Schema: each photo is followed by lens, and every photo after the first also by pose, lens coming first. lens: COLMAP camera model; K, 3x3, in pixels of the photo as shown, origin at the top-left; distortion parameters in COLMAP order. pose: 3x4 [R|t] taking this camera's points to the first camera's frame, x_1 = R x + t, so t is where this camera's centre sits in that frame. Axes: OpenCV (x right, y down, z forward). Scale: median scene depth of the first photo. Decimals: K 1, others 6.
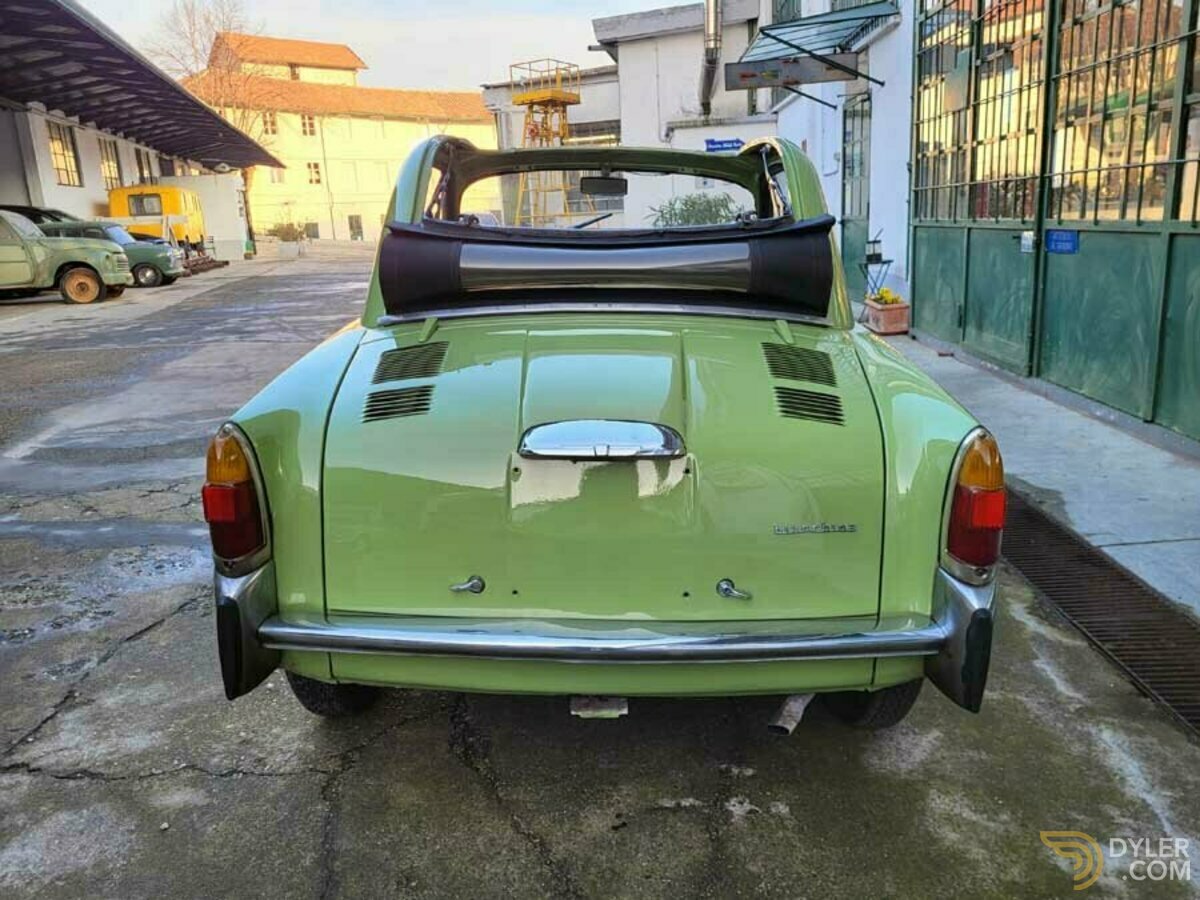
lens RADIAL K [[913.4, 0, 595.8], [0, 913.4, 446.2], [0, 0, 1]] dist [0.054613, -0.047244]
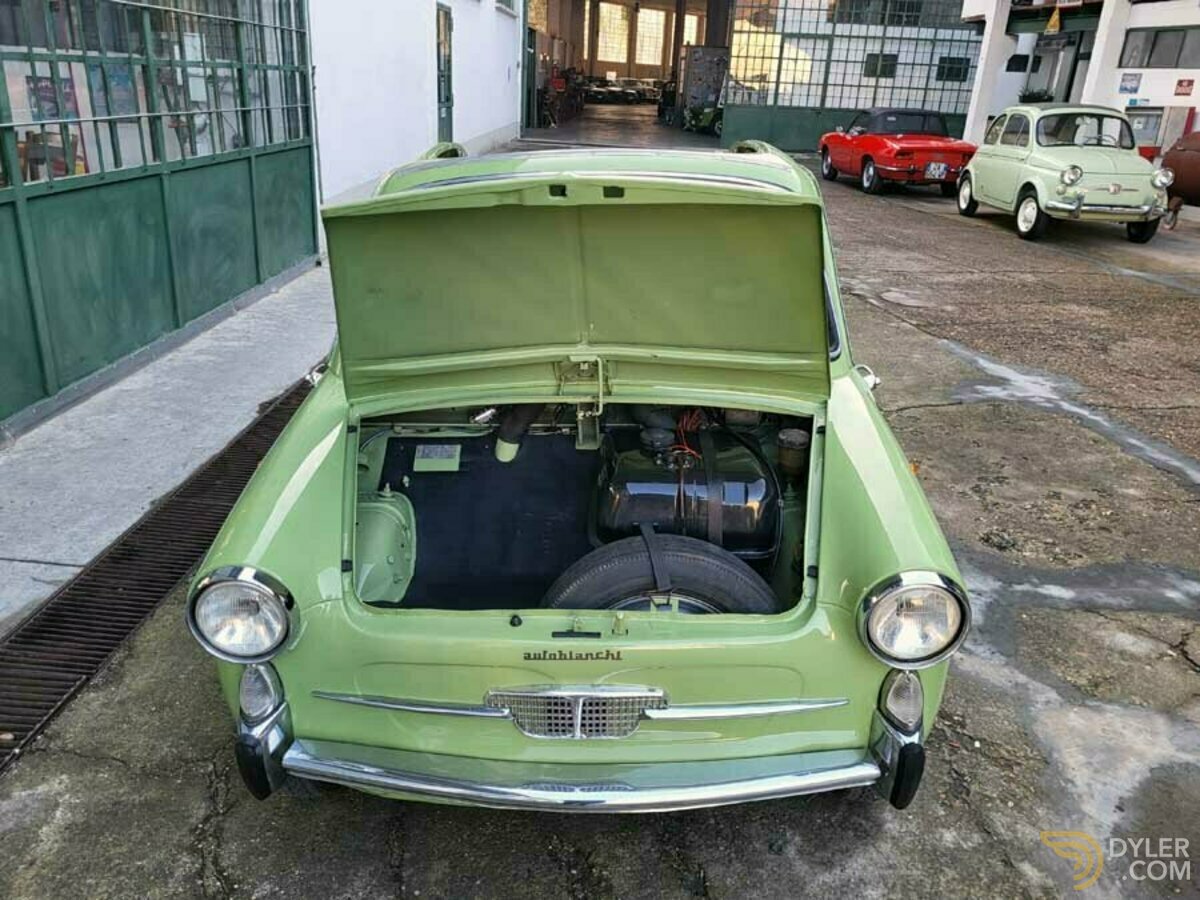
lens RADIAL K [[913.4, 0, 595.8], [0, 913.4, 446.2], [0, 0, 1]] dist [0.054613, -0.047244]
pose [[-0.999952, -0.007174, -0.006736, 0.024486], [-0.009748, 0.815726, 0.578356, -0.597826], [0.001346, 0.578394, -0.815757, 1.861120]]
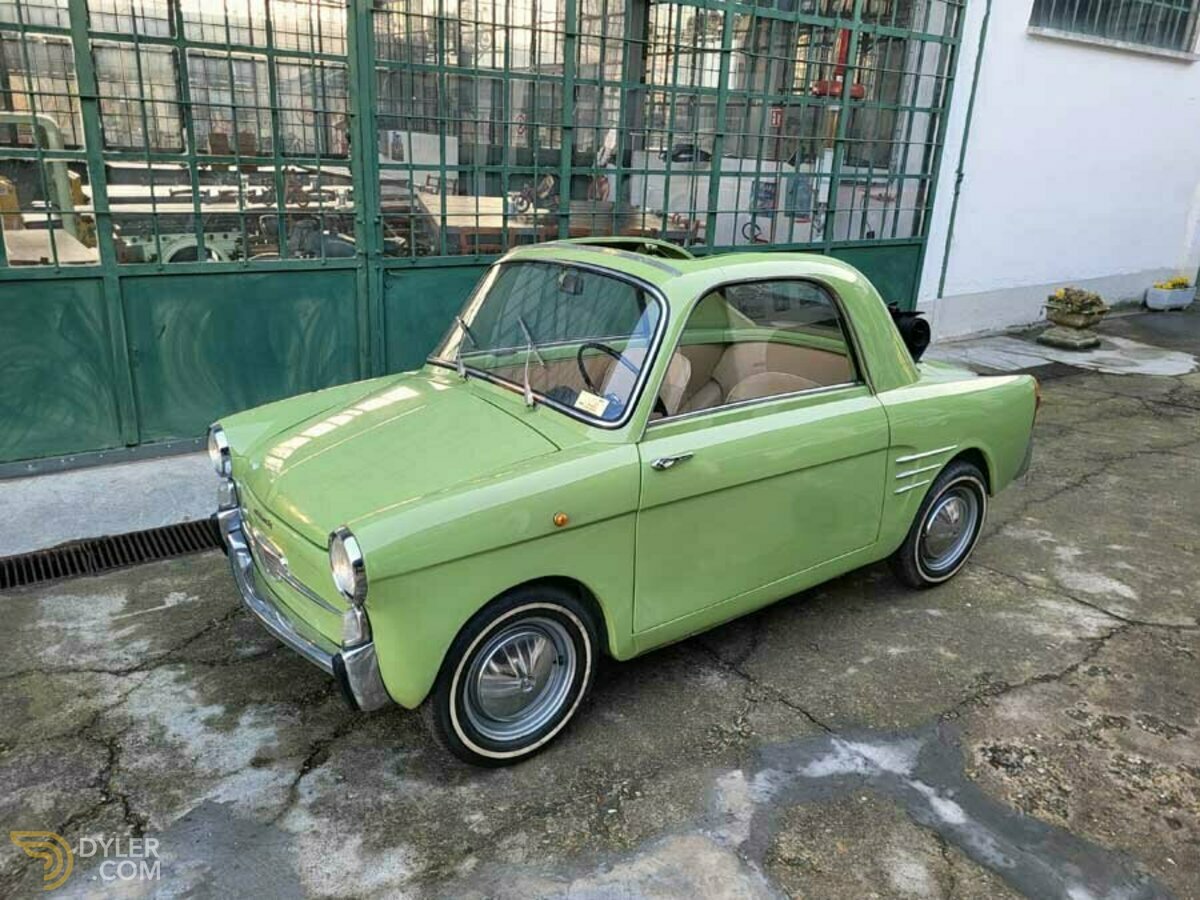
lens RADIAL K [[909.9, 0, 604.5], [0, 909.9, 435.1], [0, 0, 1]] dist [0.055768, -0.042965]
pose [[-0.608242, -0.240009, 0.756596, -0.840868], [0.164213, 0.894519, 0.415775, -0.589572], [-0.776580, 0.377135, -0.504671, 1.664646]]
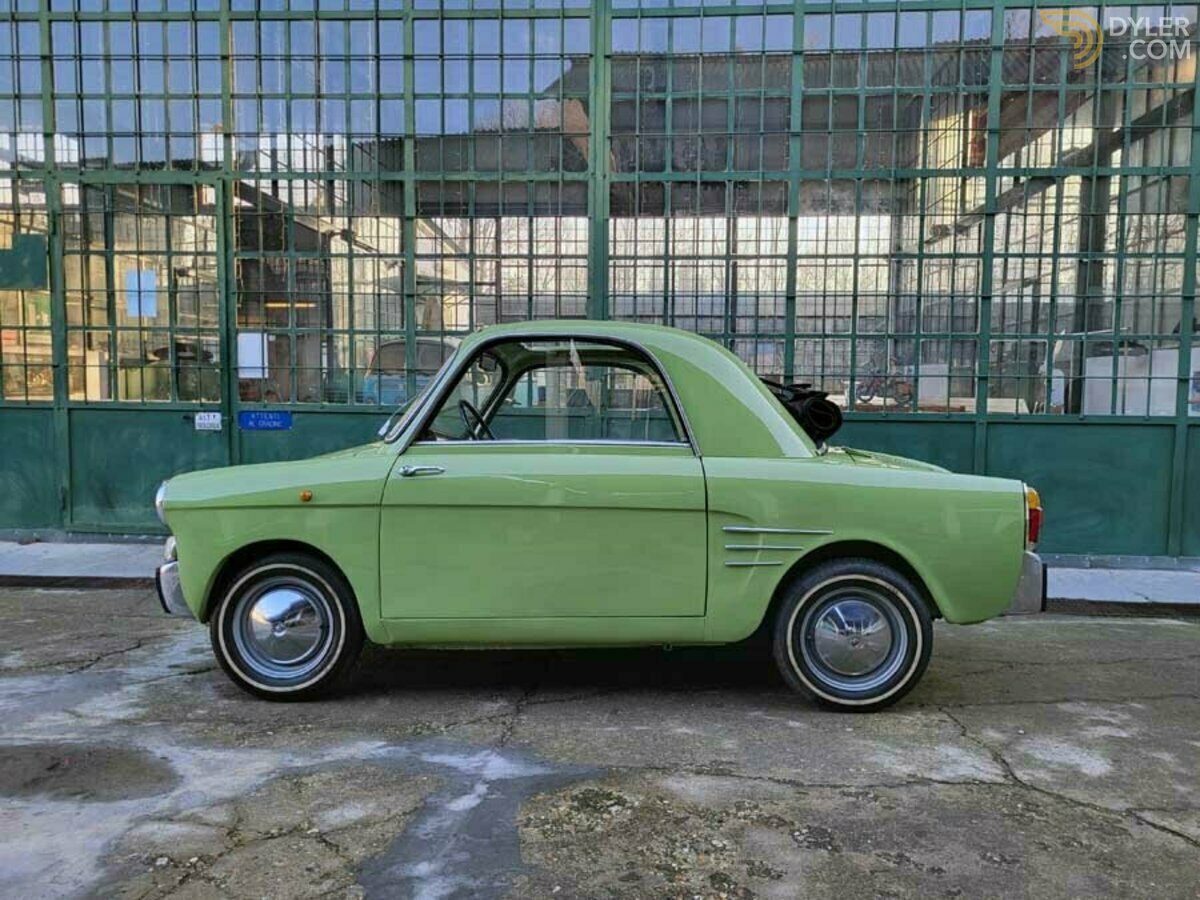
lens RADIAL K [[909.9, 0, 604.5], [0, 909.9, 435.1], [0, 0, 1]] dist [0.055768, -0.042965]
pose [[0.029084, -0.017517, 0.999423, -1.279538], [0.223789, 0.974580, 0.010569, -0.188966], [-0.974204, 0.223352, 0.032265, 0.916527]]
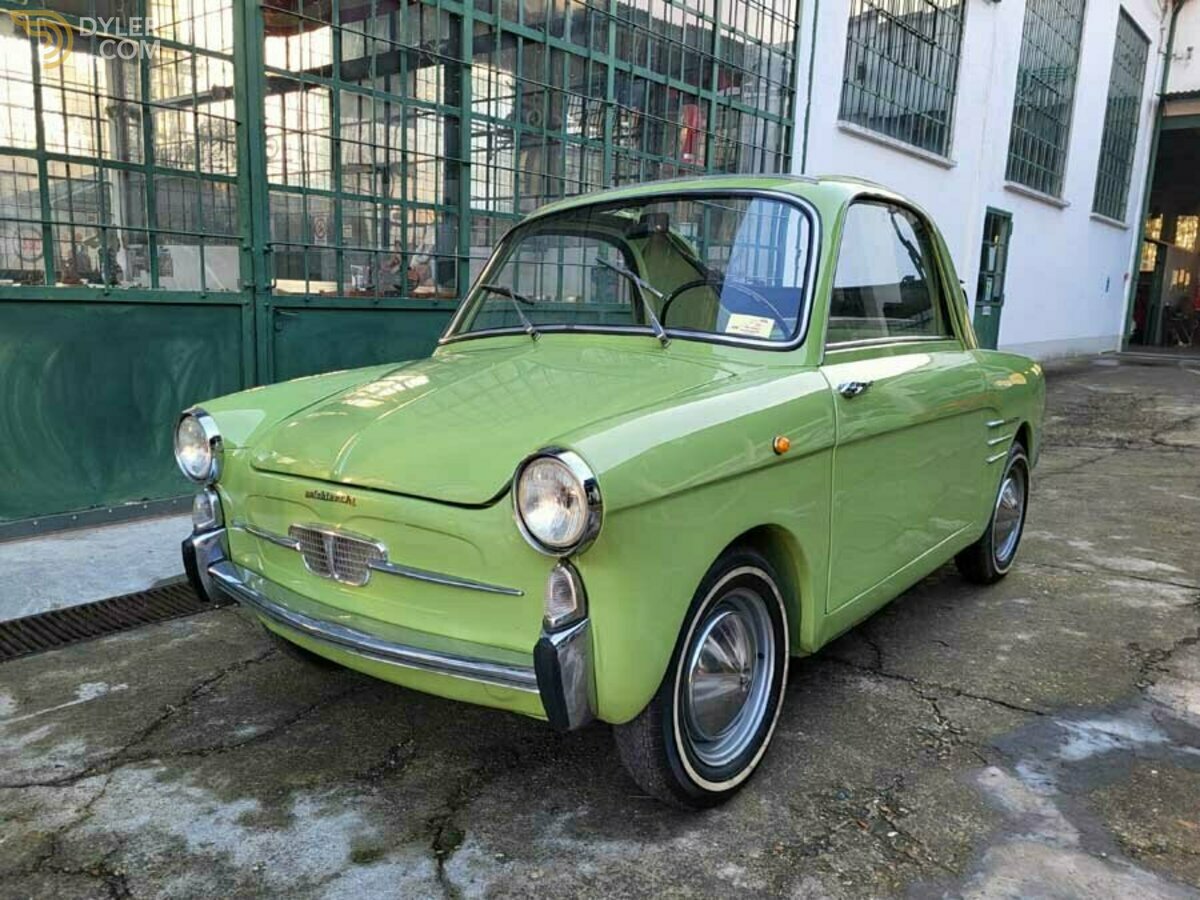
lens RADIAL K [[913.4, 0, 595.8], [0, 913.4, 446.2], [0, 0, 1]] dist [0.054613, -0.047244]
pose [[-0.794127, -0.090011, 0.601049, -0.491082], [0.138536, 0.936126, 0.323229, -0.406760], [-0.591752, 0.339951, -0.730933, 1.843355]]
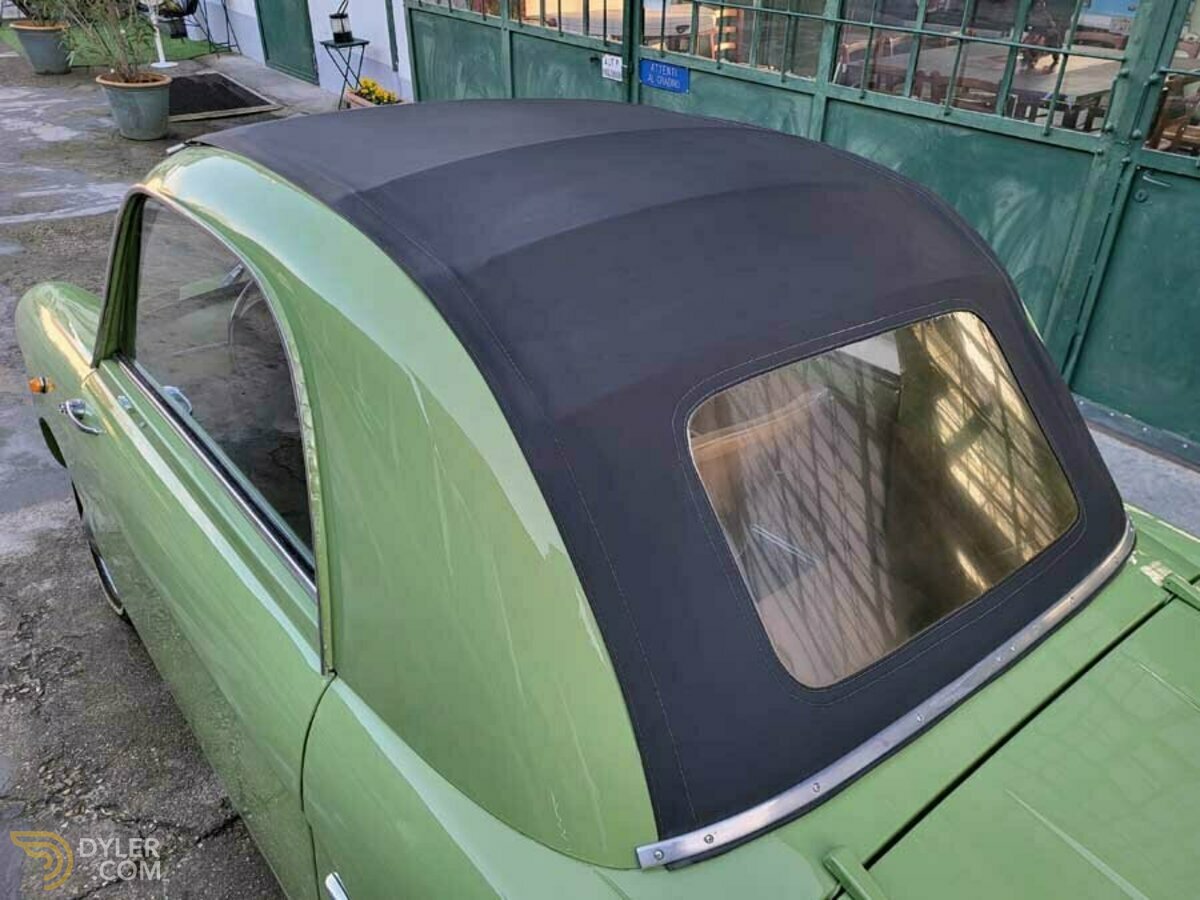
lens RADIAL K [[913.4, 0, 595.8], [0, 913.4, 446.2], [0, 0, 1]] dist [0.054613, -0.047244]
pose [[0.761929, -0.296888, 0.575606, -0.310428], [0.113463, 0.936189, 0.332680, -0.326657], [-0.637645, -0.188169, 0.746995, 0.513045]]
